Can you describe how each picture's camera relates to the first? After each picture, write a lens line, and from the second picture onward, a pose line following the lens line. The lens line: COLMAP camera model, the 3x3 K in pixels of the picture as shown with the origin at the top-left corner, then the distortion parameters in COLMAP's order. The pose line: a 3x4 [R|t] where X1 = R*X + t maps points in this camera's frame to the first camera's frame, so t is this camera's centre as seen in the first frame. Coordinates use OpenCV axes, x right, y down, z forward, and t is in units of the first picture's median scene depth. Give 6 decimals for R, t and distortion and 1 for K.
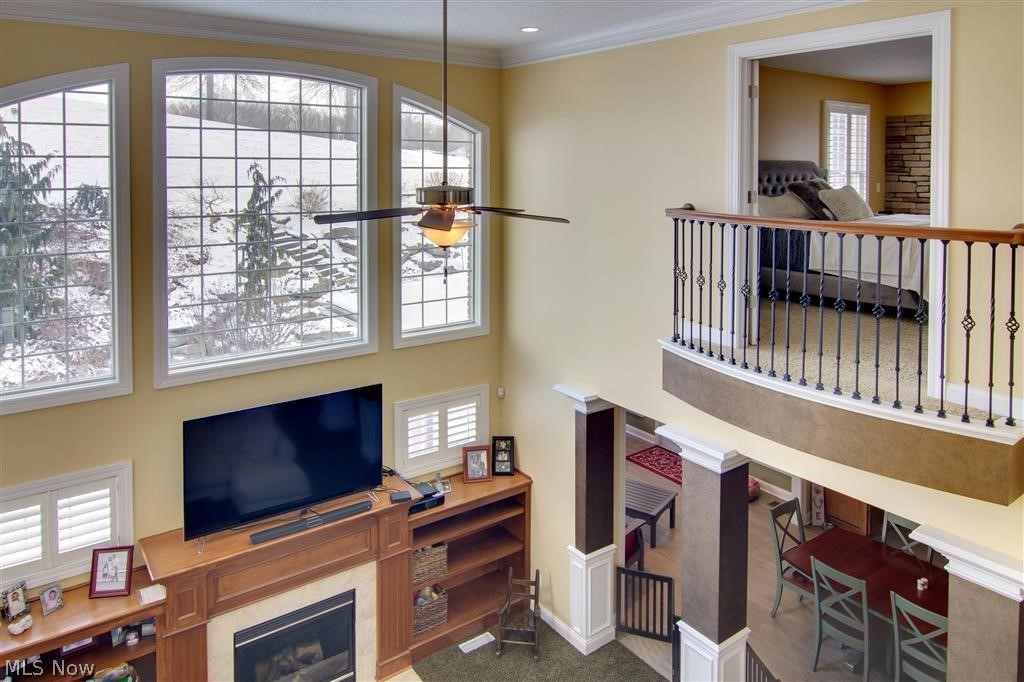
lens RADIAL K [[674.2, 0, 509.1], [0, 674.2, 185.9], [0, 0, 1]] dist [-0.013037, -0.000707]
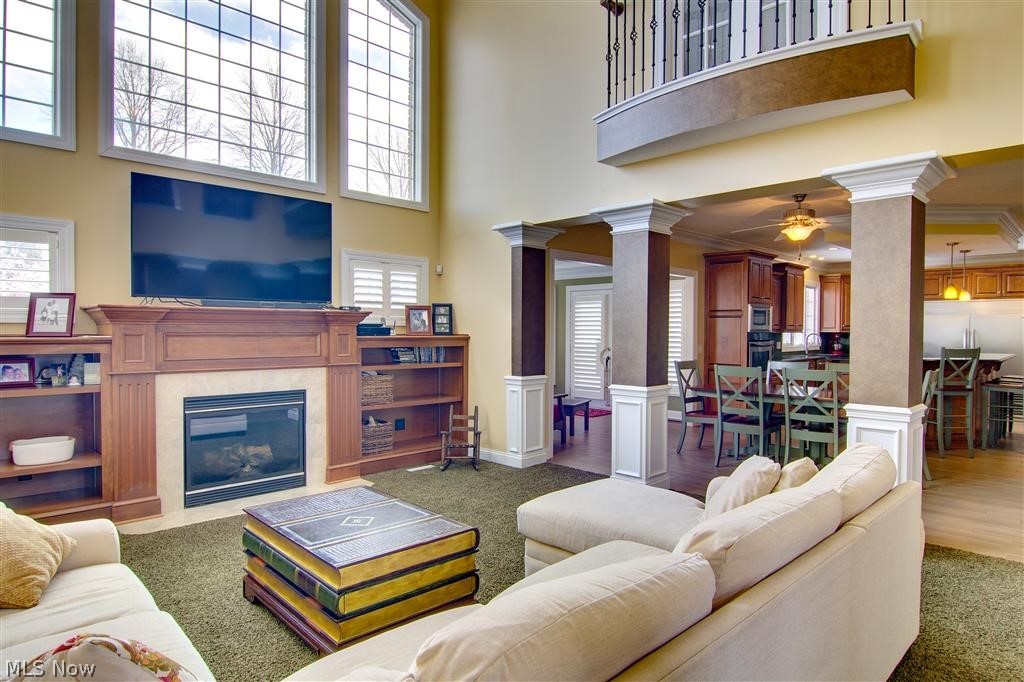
lens RADIAL K [[587.7, 0, 509.8], [0, 587.7, 346.3], [0, 0, 1]] dist [-0.011920, -0.005241]
pose [[0.988136, -0.001019, 0.153581, -0.050707], [0.000088, 0.999982, 0.006068, 0.473554], [-0.153584, -0.005983, 0.988117, 0.046905]]
